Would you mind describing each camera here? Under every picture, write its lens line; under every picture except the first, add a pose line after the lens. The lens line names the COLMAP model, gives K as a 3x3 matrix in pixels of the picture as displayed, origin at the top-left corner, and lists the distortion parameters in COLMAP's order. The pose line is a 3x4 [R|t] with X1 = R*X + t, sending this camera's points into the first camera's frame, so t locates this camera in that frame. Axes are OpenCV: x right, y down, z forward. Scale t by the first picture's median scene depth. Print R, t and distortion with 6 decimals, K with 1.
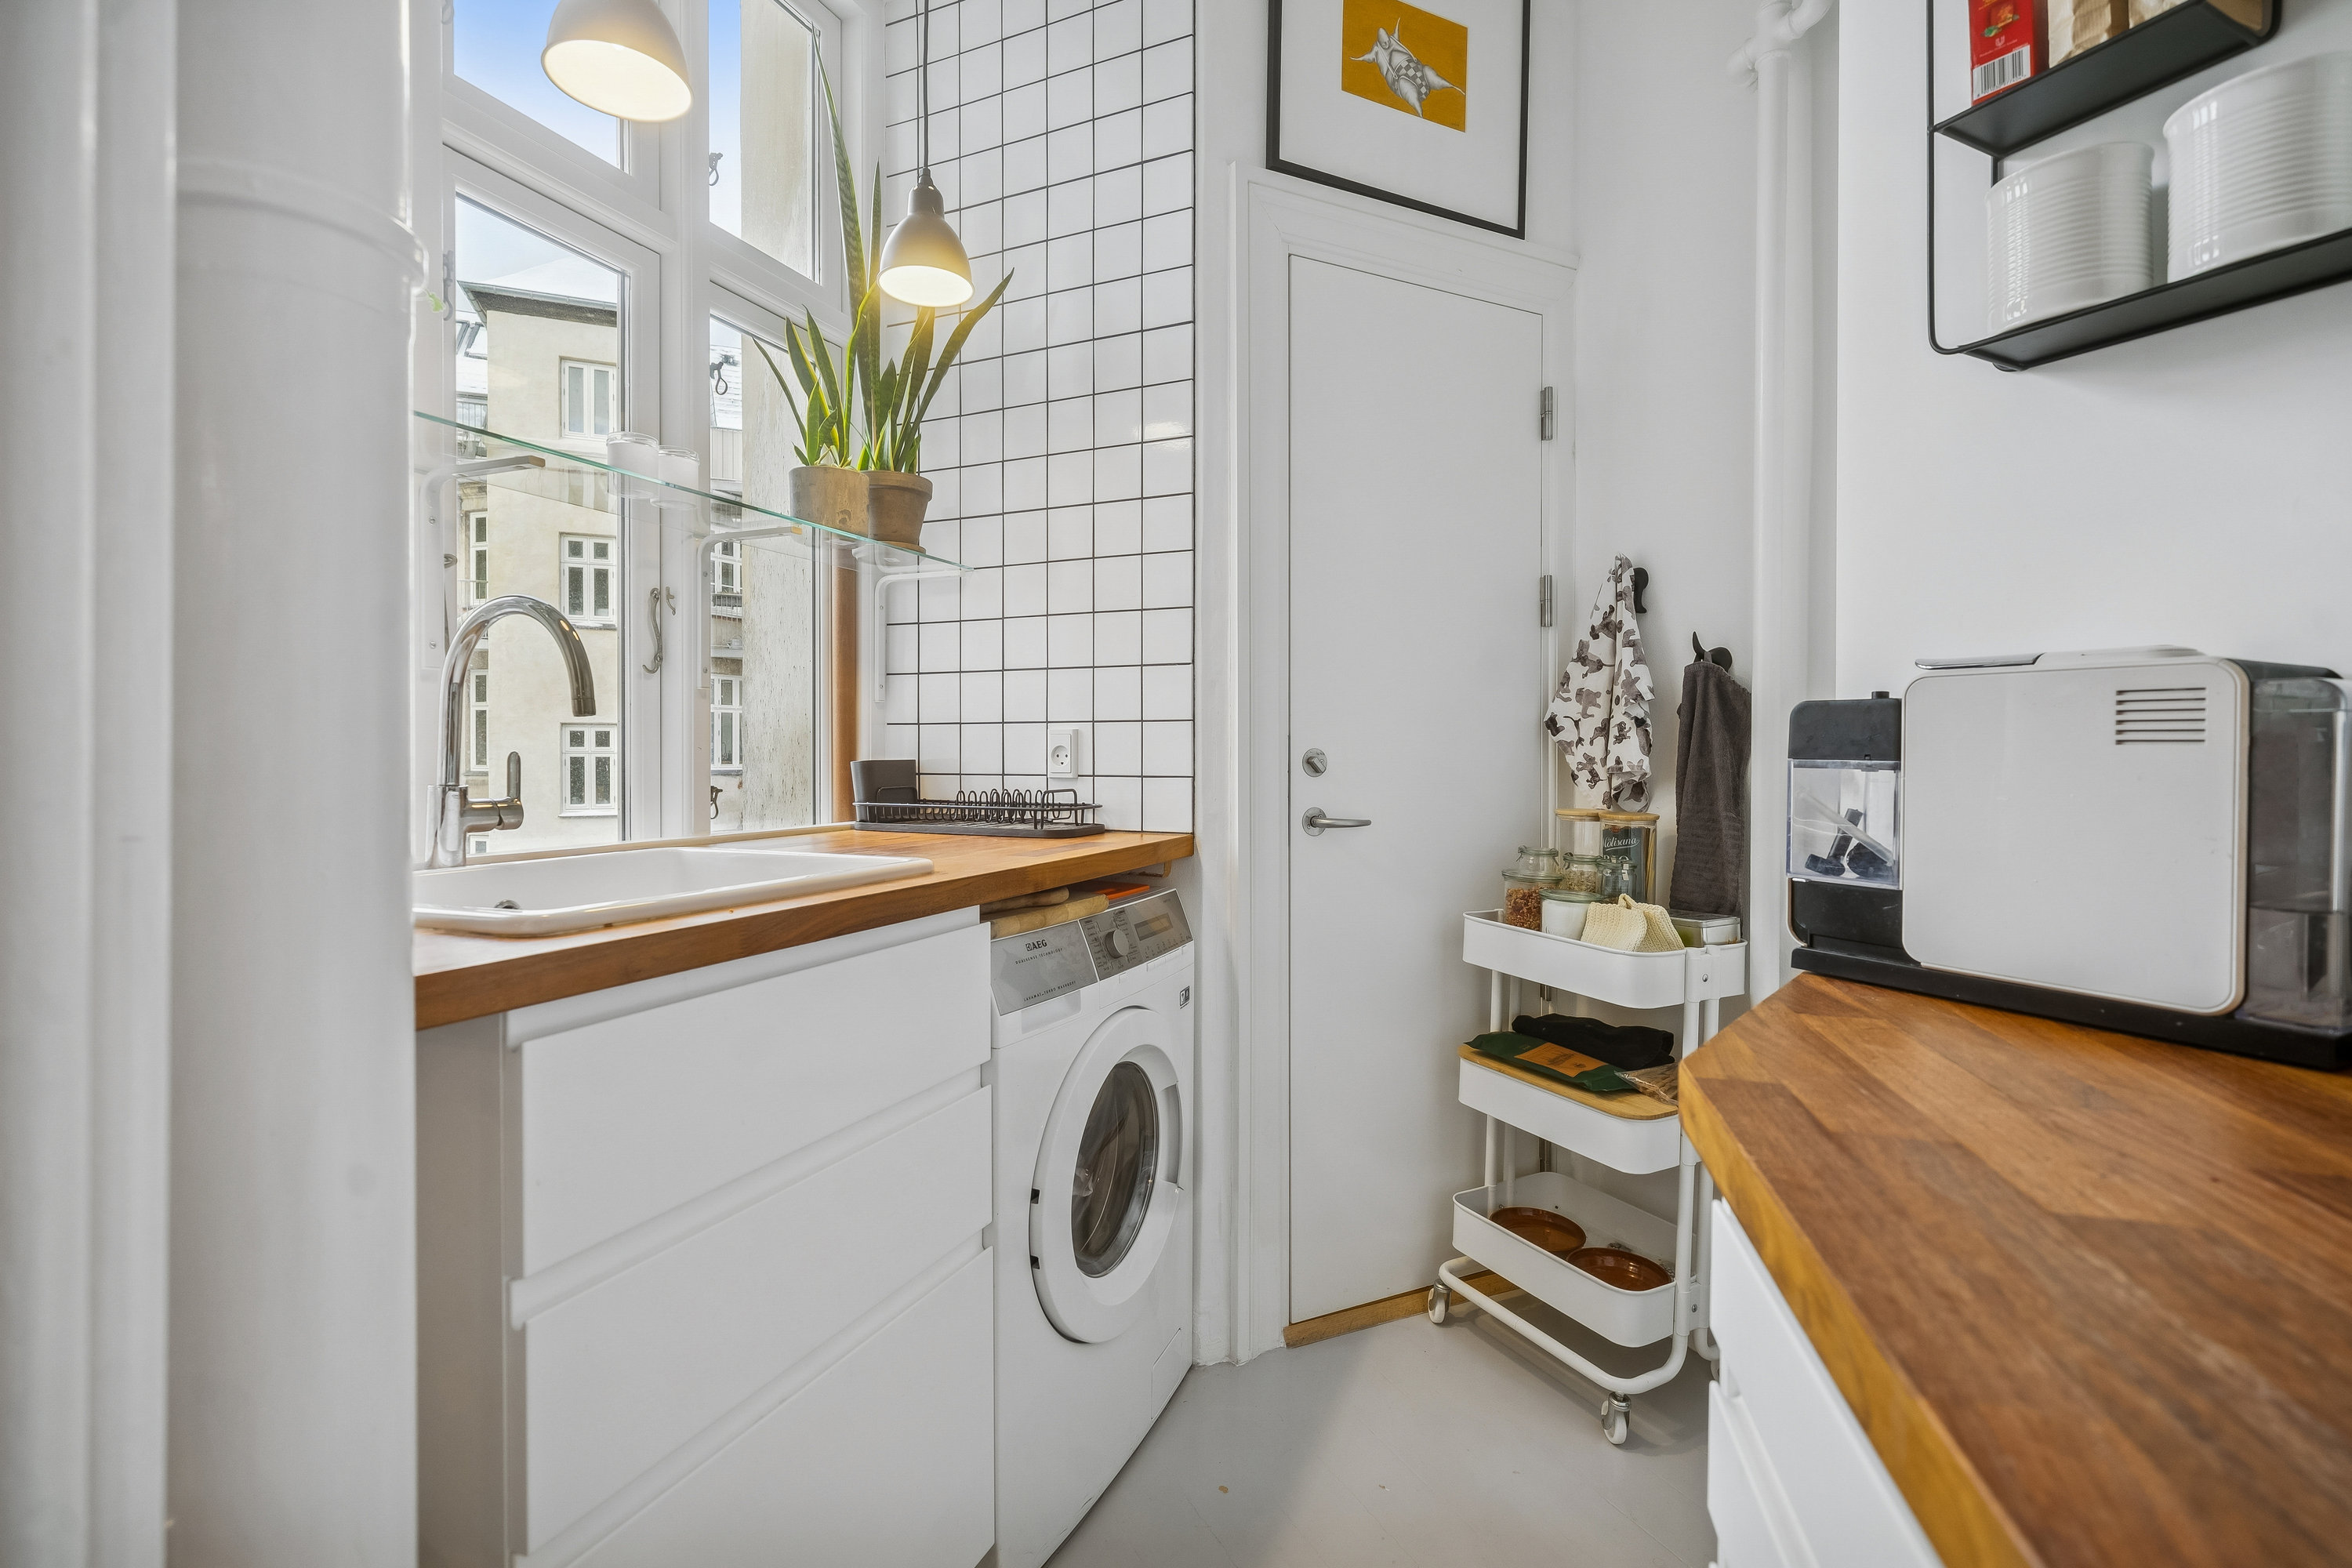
lens RADIAL K [[1066.5, 0, 1193.0], [0, 1066.5, 753.4], [0, 0, 1]] dist [-0.000402, 0.000129]
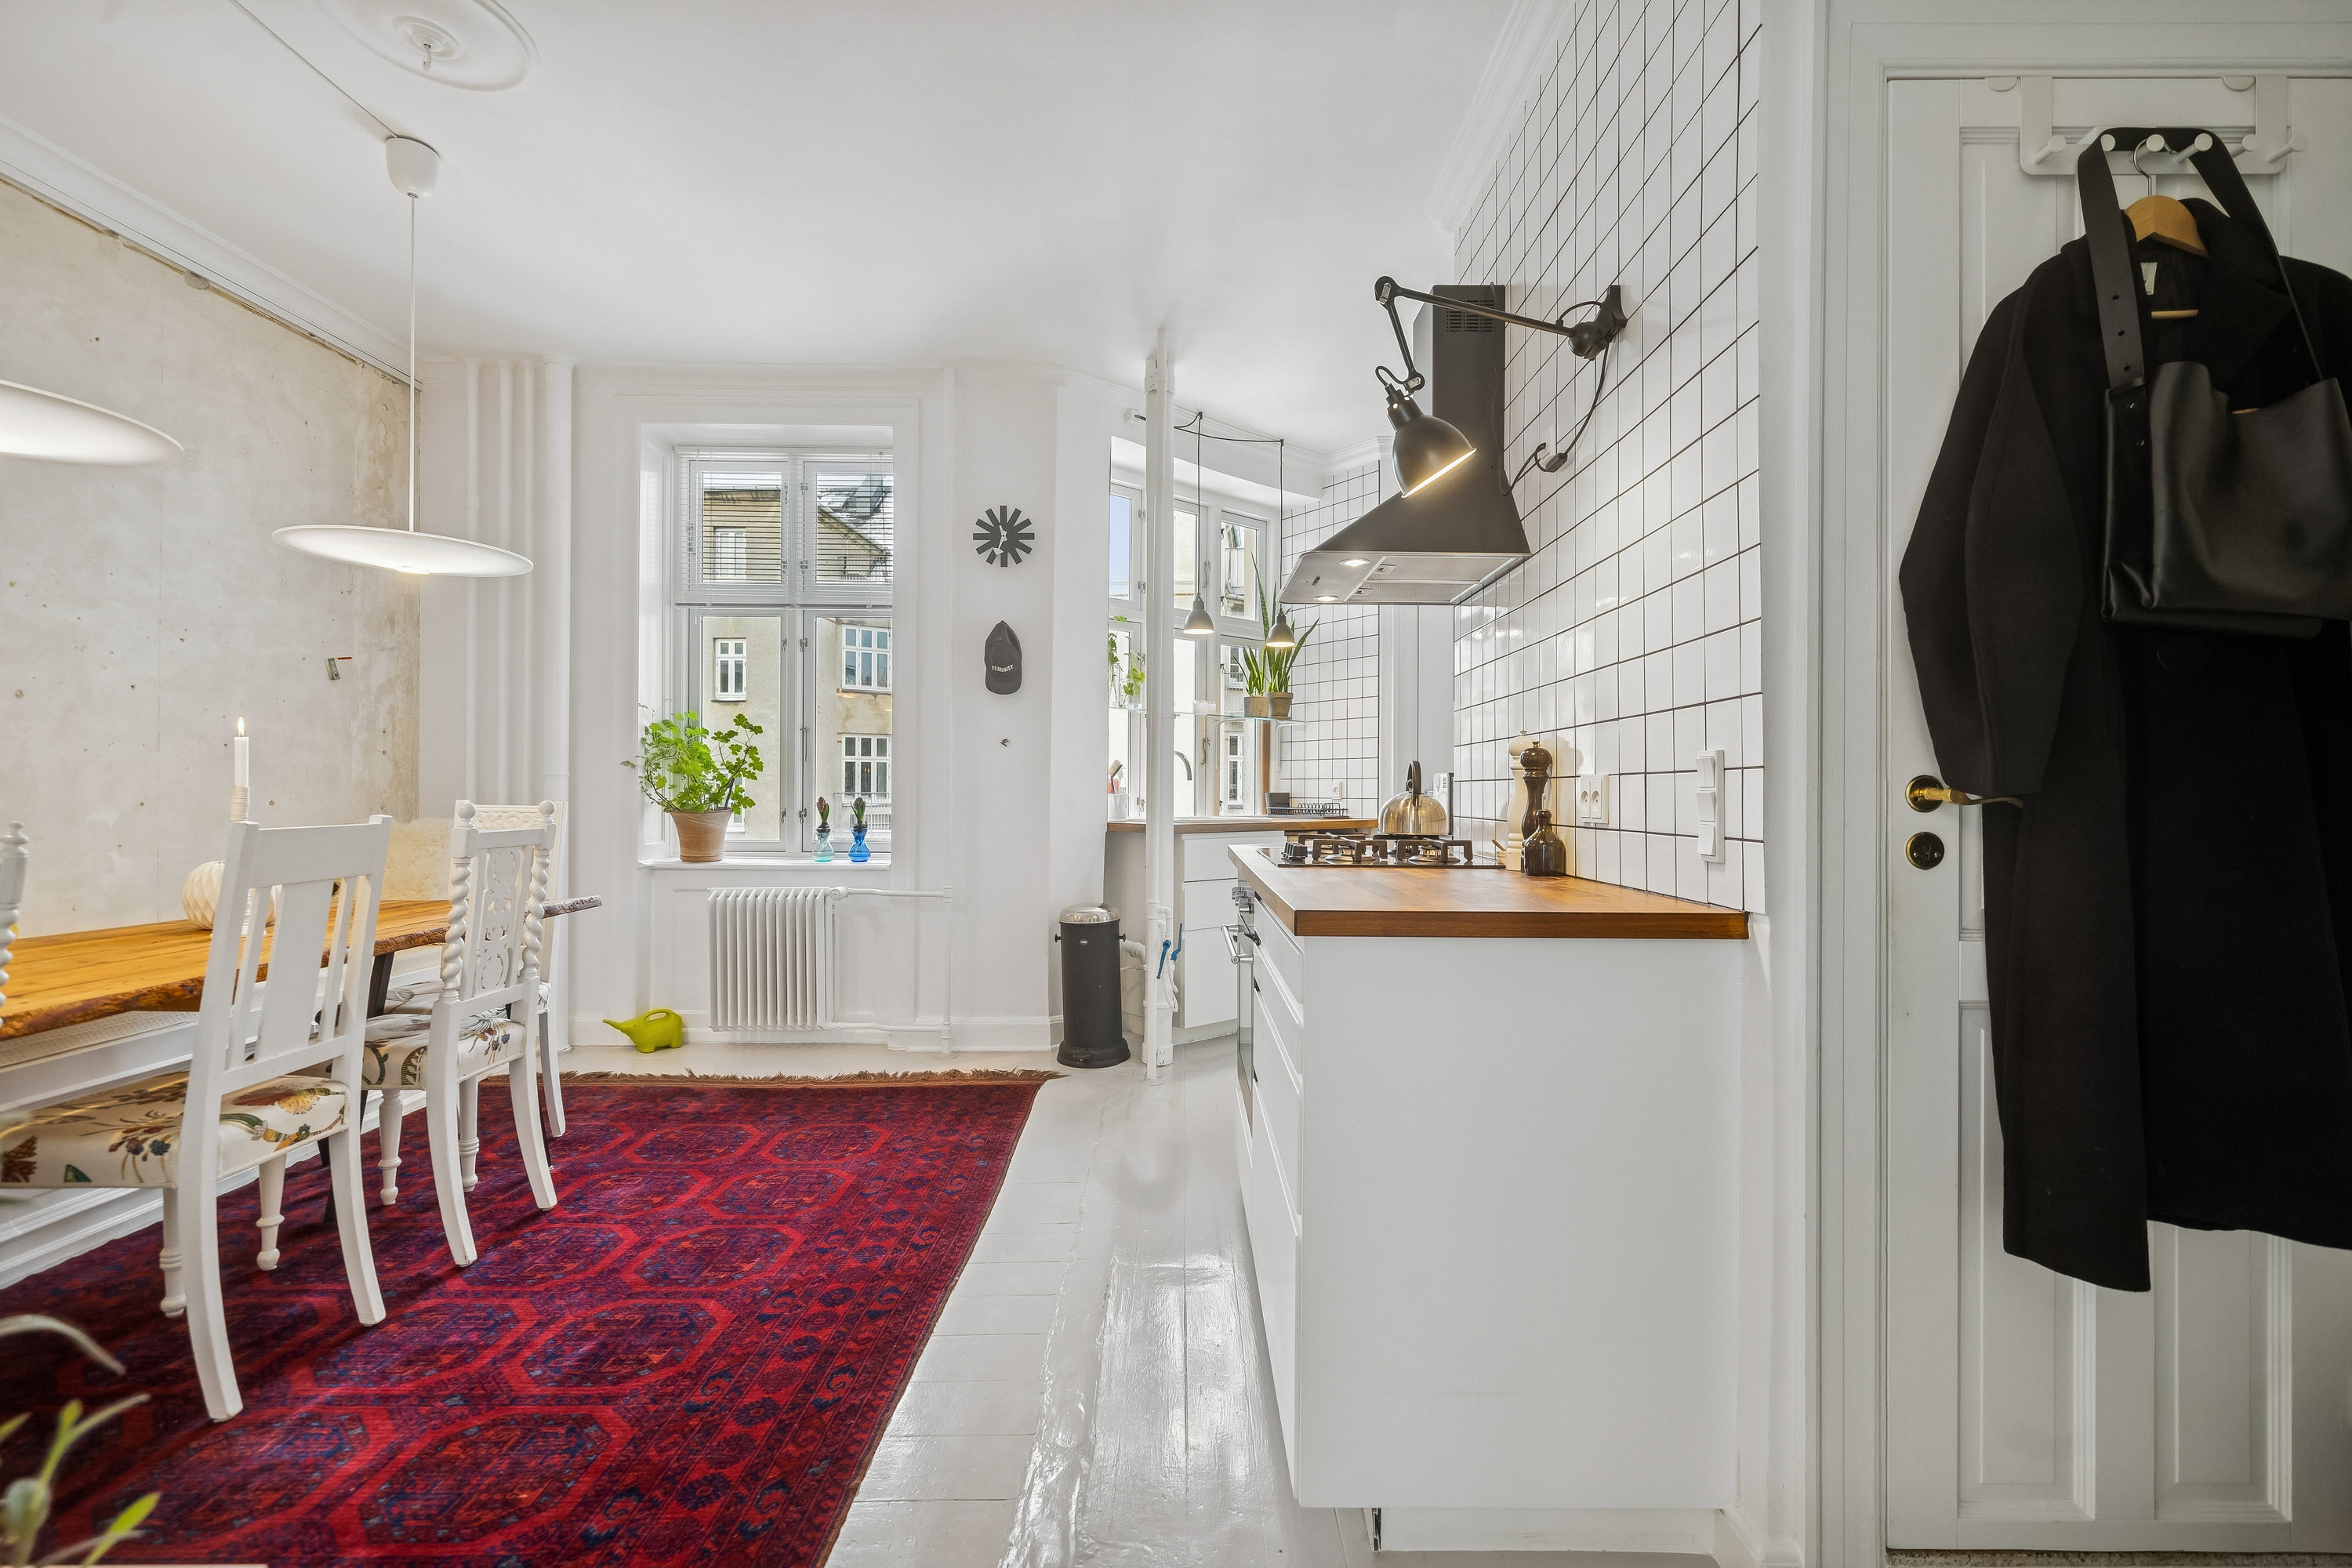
lens RADIAL K [[1000.2, 0, 1176.0], [0, 1000.2, 784.0], [0, 0, 1]] dist [0.003486, -0.000082]
pose [[0.883223, 0.000255, -0.468954, 0.719909], [-0.005357, 0.999940, -0.009546, 0.010890], [0.468923, 0.010943, 0.883171, -1.466199]]
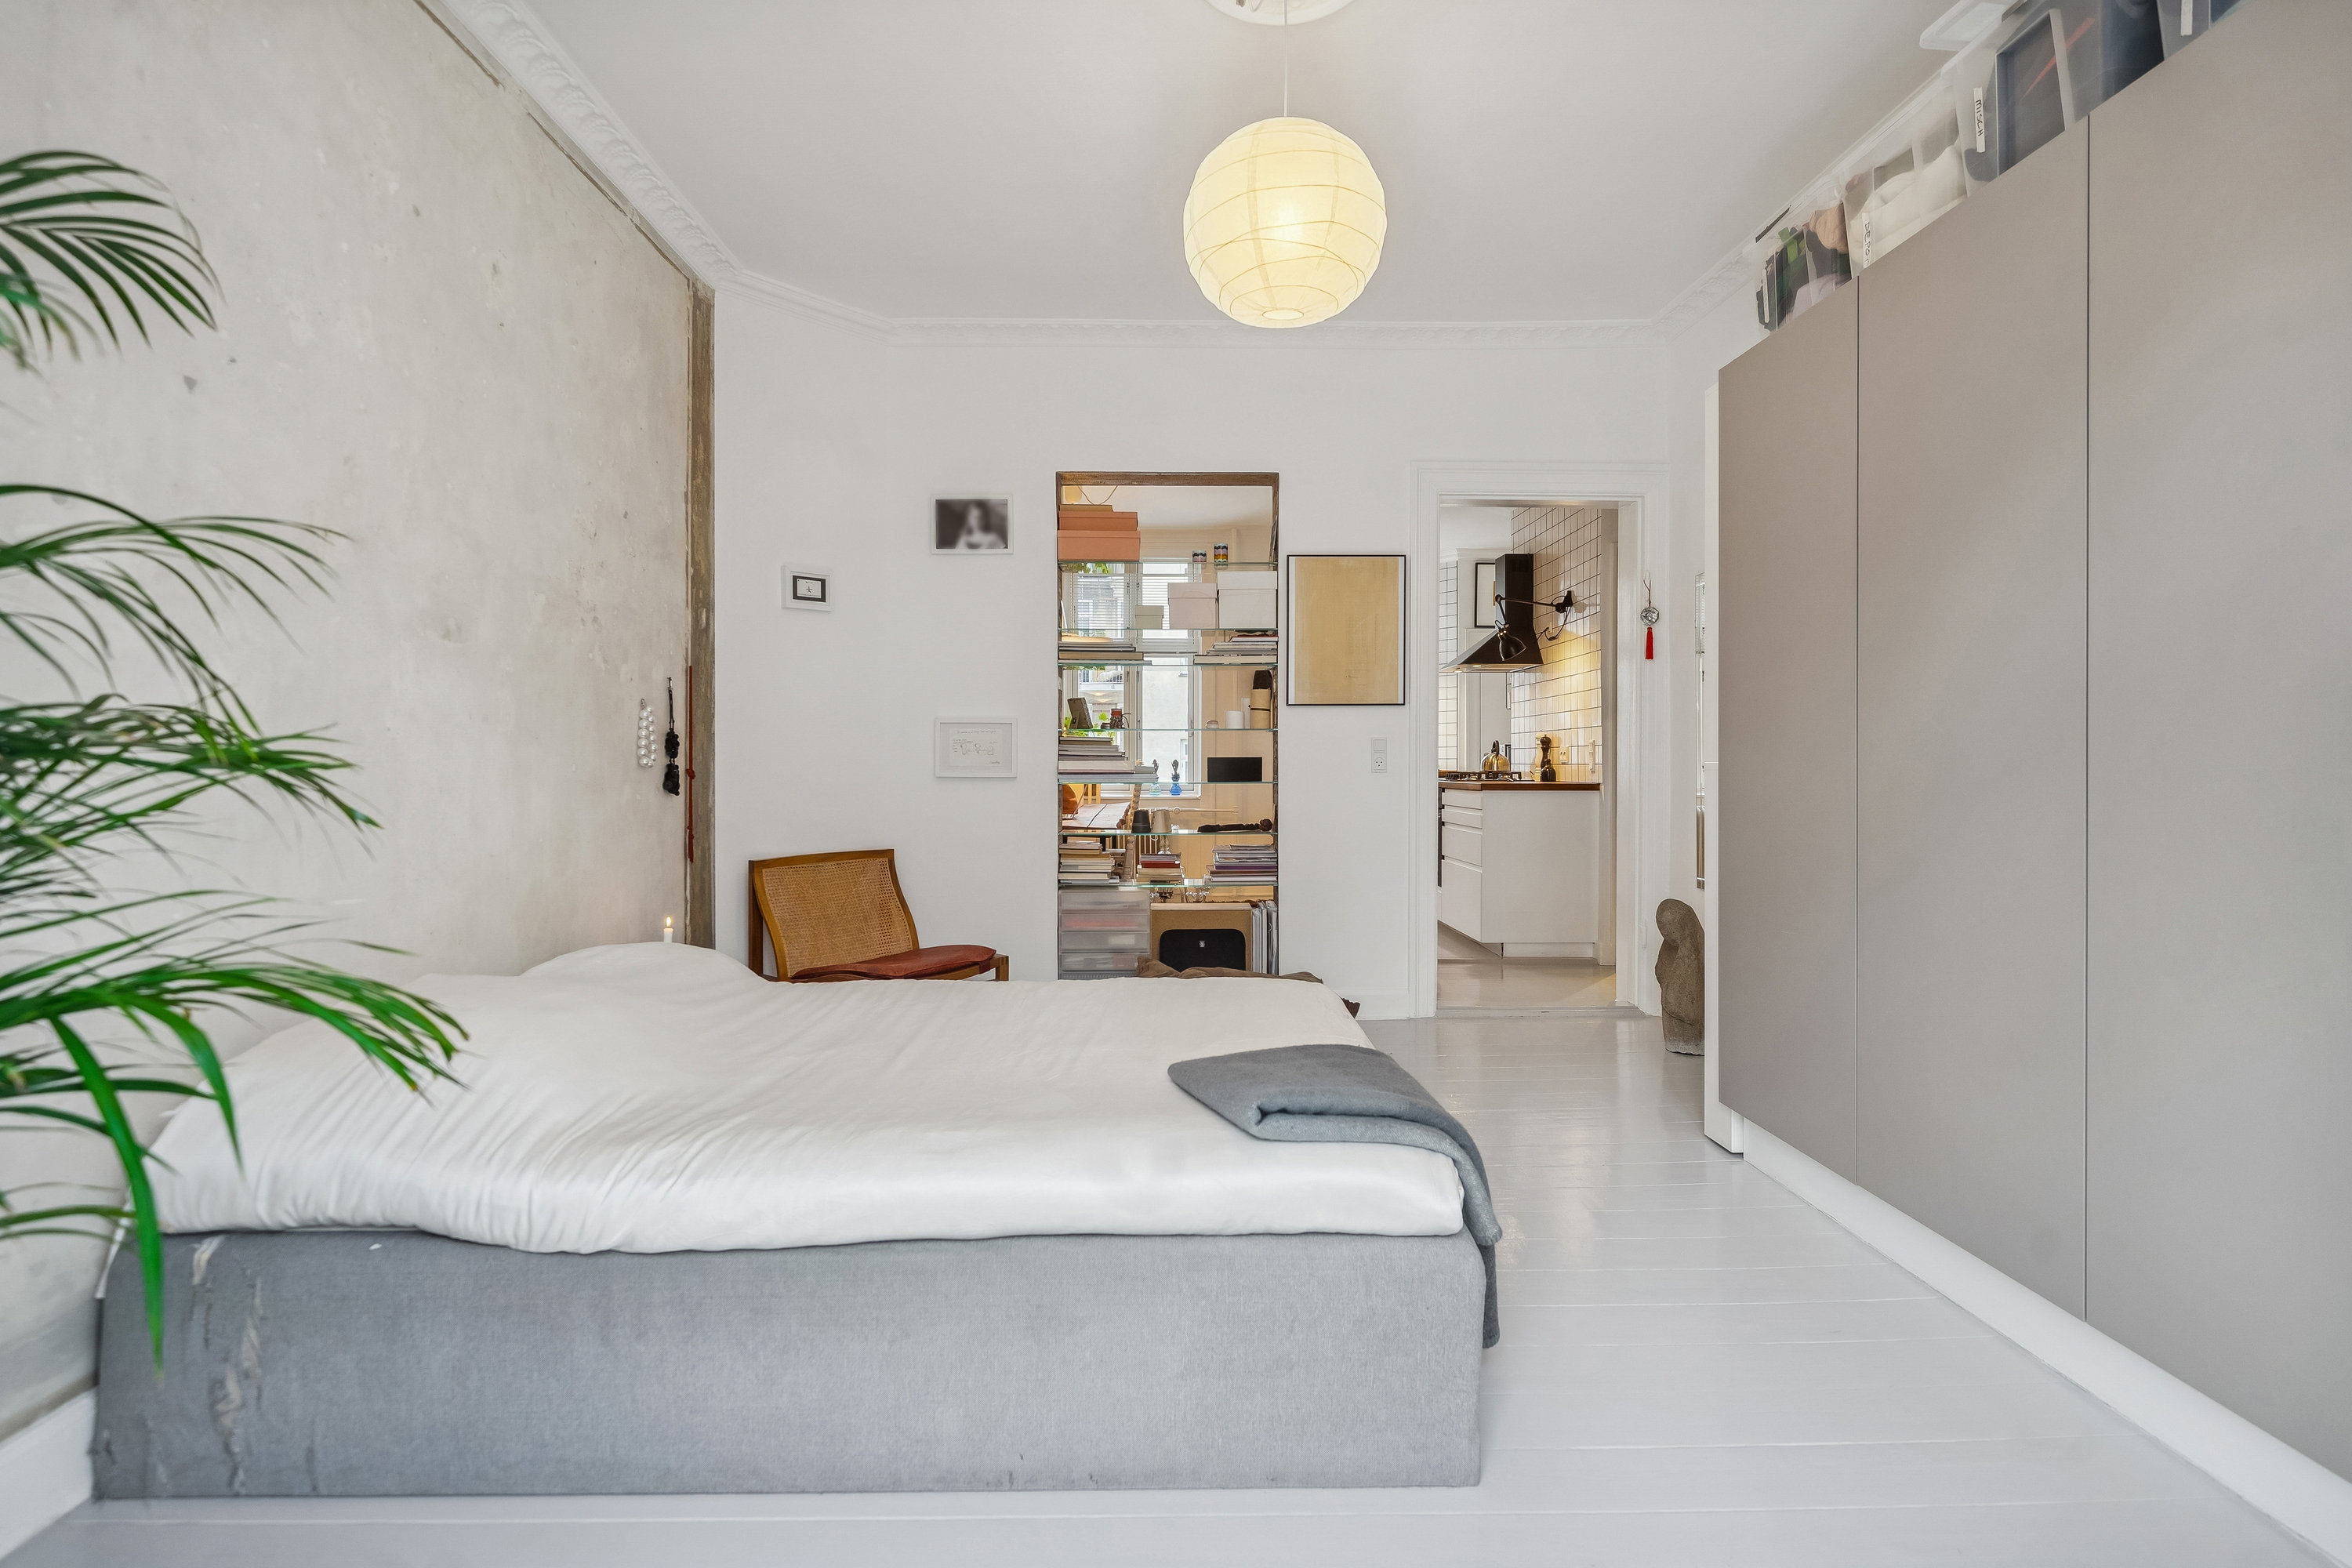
lens RADIAL K [[1137.7, 0, 1181.2], [0, 1137.7, 764.3], [0, 0, 1]] dist [0.000339, 0.000046]
pose [[0.895231, -0.000066, -0.445602, 1.098969], [0.000980, 0.999998, 0.001820, 0.034843], [0.445600, -0.002066, 0.895230, -3.873169]]
